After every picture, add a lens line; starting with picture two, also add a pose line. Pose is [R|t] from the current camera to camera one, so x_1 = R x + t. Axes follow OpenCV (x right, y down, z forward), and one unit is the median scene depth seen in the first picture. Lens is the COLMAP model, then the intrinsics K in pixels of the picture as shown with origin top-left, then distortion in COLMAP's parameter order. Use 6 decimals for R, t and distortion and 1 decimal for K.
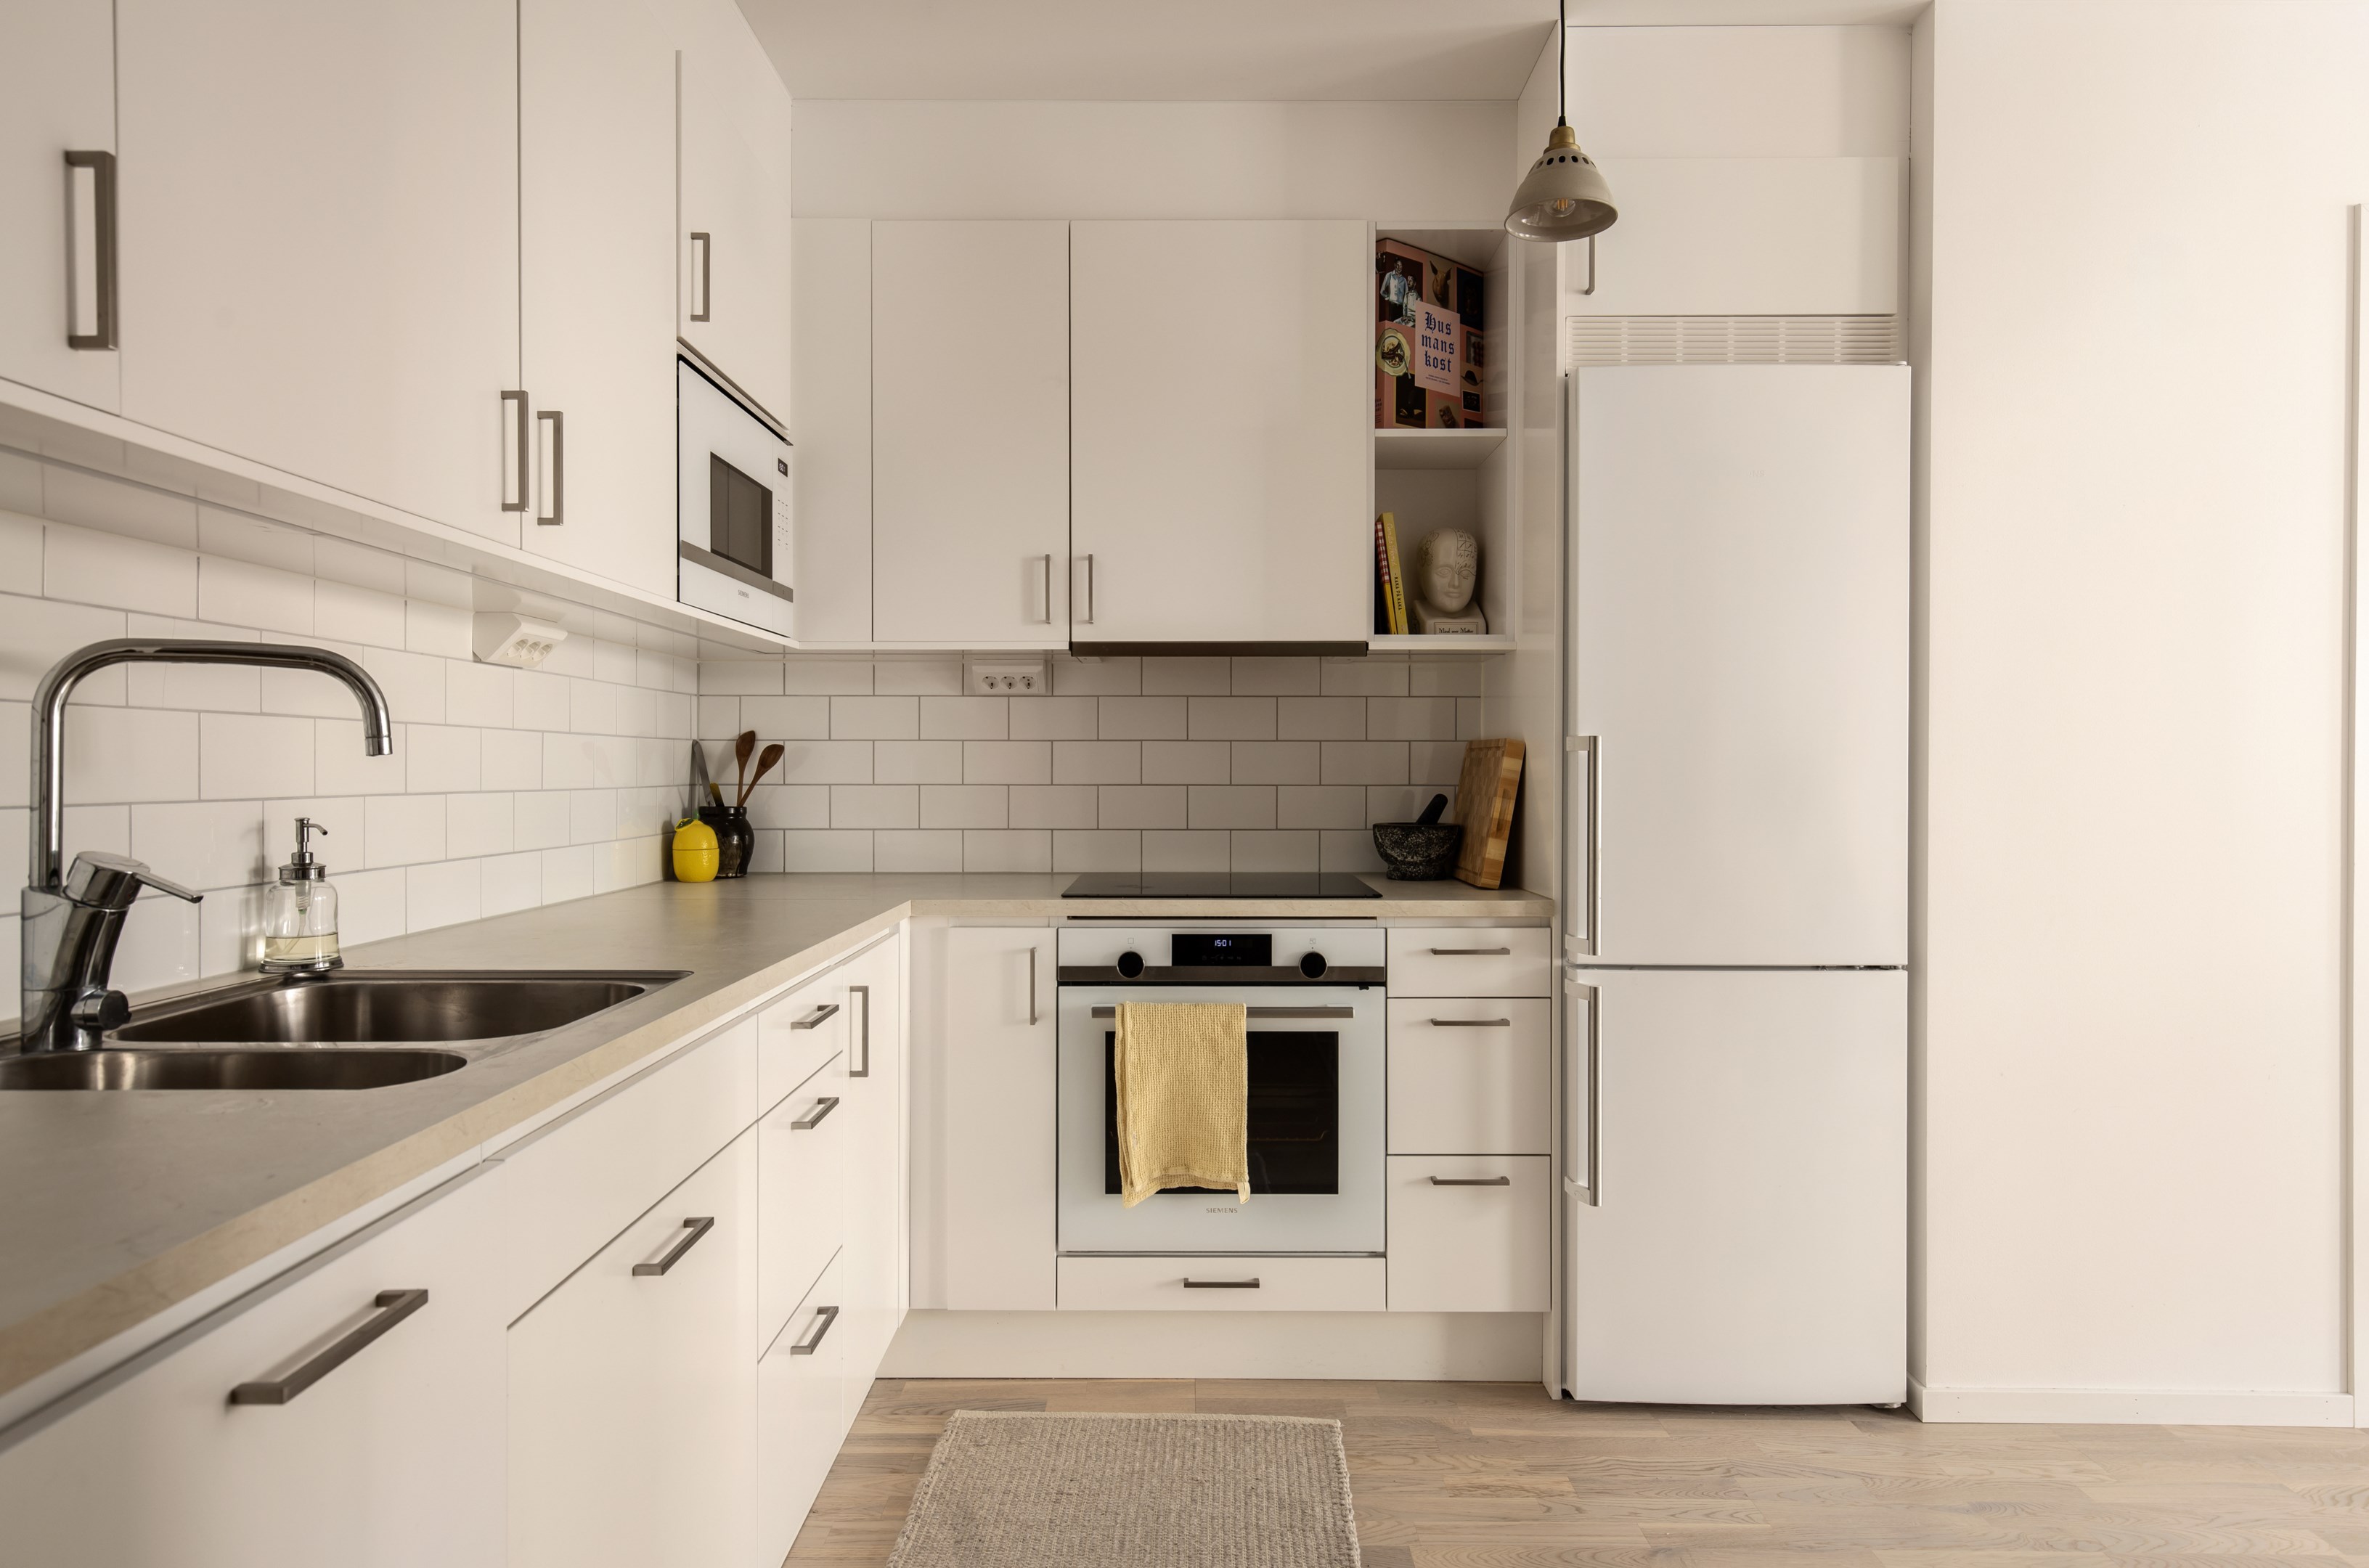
lens RADIAL K [[1320.7, 0, 1190.2], [0, 1320.7, 777.2], [0, 0, 1]] dist [0.008384, -0.002808]
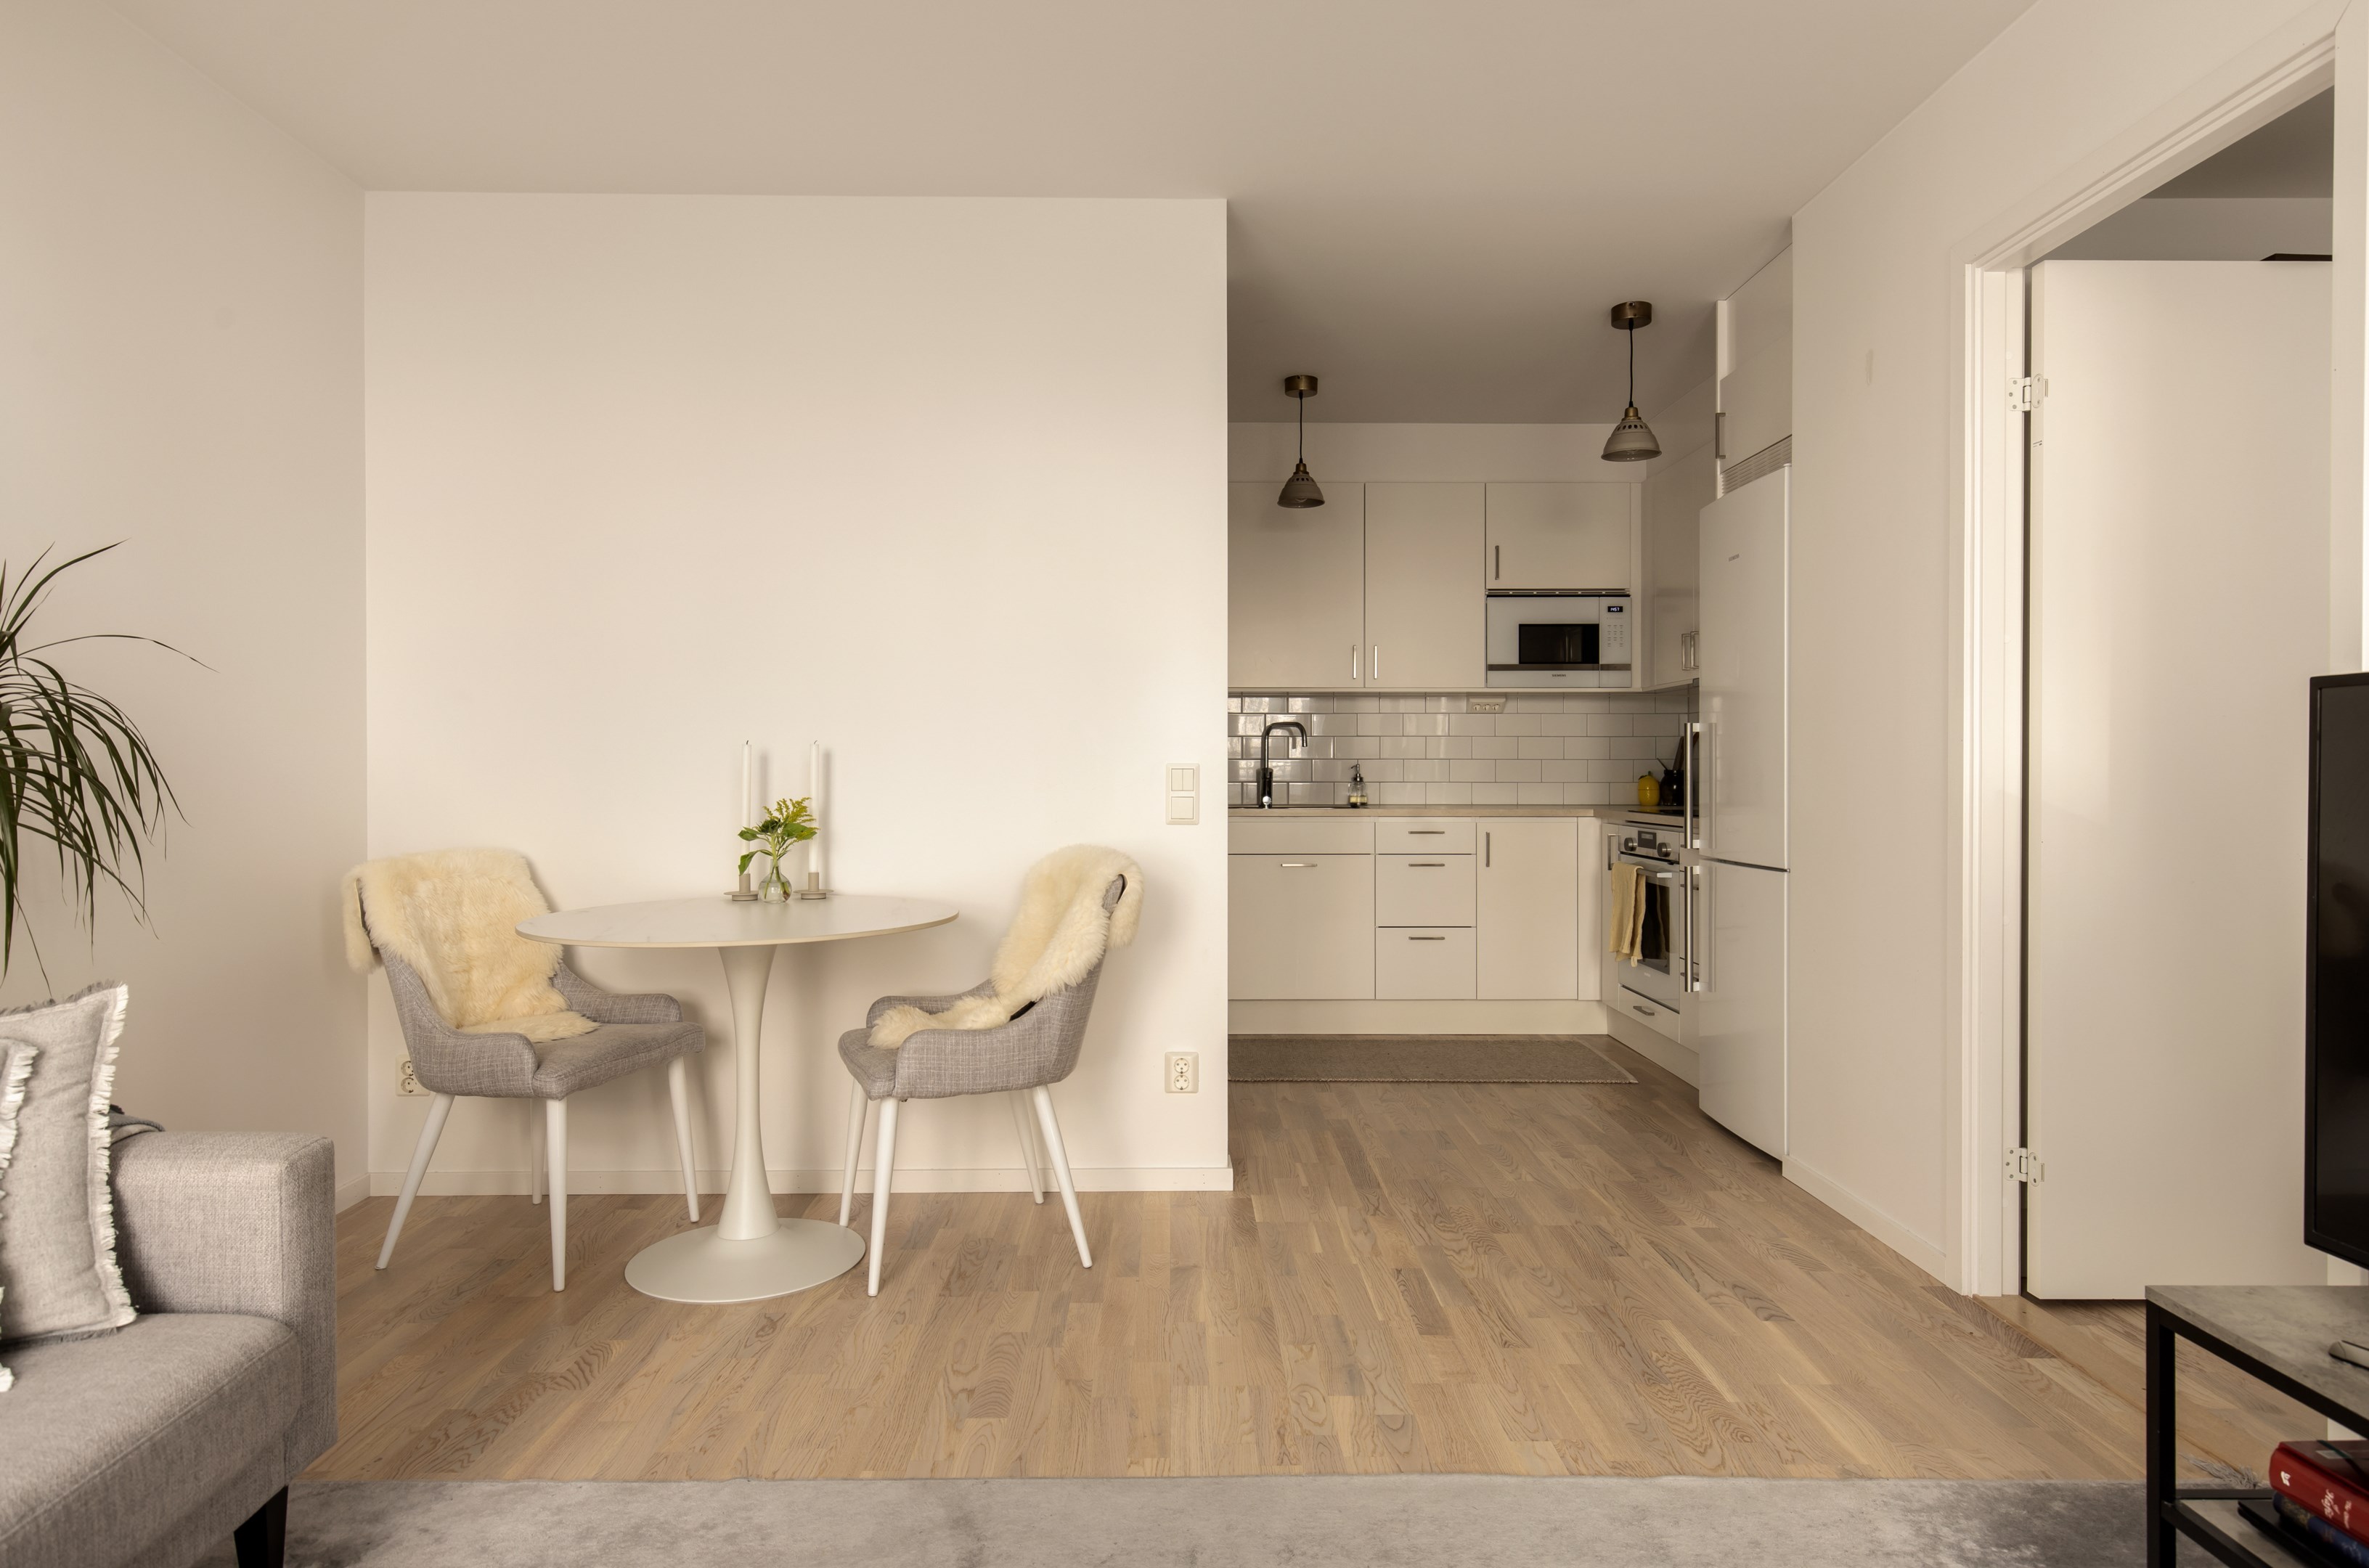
lens RADIAL K [[1320.7, 0, 1202.7], [0, 1320.7, 785.8], [0, 0, 1]] dist [0.008384, -0.002808]
pose [[0.028165, 0.011330, -0.999539, 1.907934], [-0.007055, 0.999913, 0.011136, 0.034155], [0.999578, 0.006738, 0.028242, 0.288718]]
